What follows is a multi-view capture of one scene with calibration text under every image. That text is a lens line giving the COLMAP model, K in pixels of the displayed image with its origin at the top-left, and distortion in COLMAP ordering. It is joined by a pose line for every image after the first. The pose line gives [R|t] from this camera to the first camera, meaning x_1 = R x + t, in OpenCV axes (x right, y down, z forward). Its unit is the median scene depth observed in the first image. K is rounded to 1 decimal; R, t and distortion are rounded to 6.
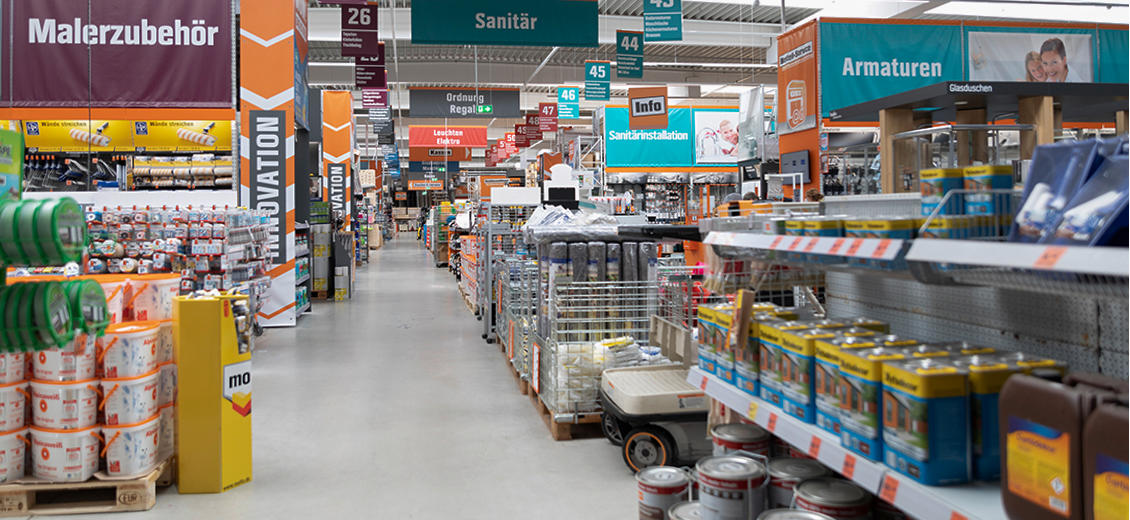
lens RADIAL K [[765.5, 0, 528.0], [0, 765.5, 209.1], [0, 0, 1]] dist [0.001536, 0.001311]
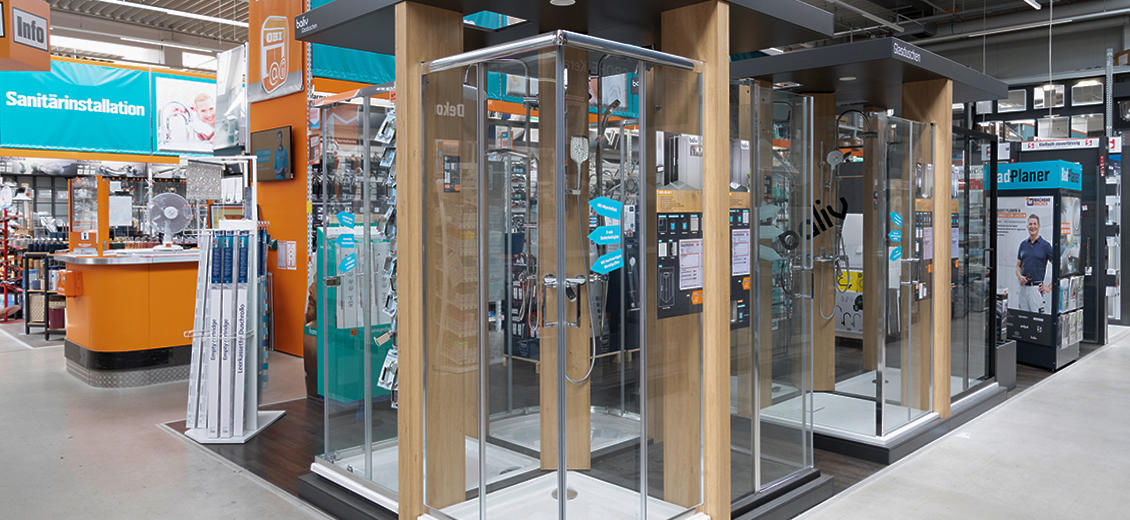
lens RADIAL K [[765.5, 0, 528.0], [0, 765.5, 209.1], [0, 0, 1]] dist [0.001536, 0.001311]
pose [[0.824707, 0.013081, 0.565408, 0.117828], [-0.011685, 0.999913, -0.006090, -0.005684], [-0.565439, -0.001584, 0.824789, 0.254618]]
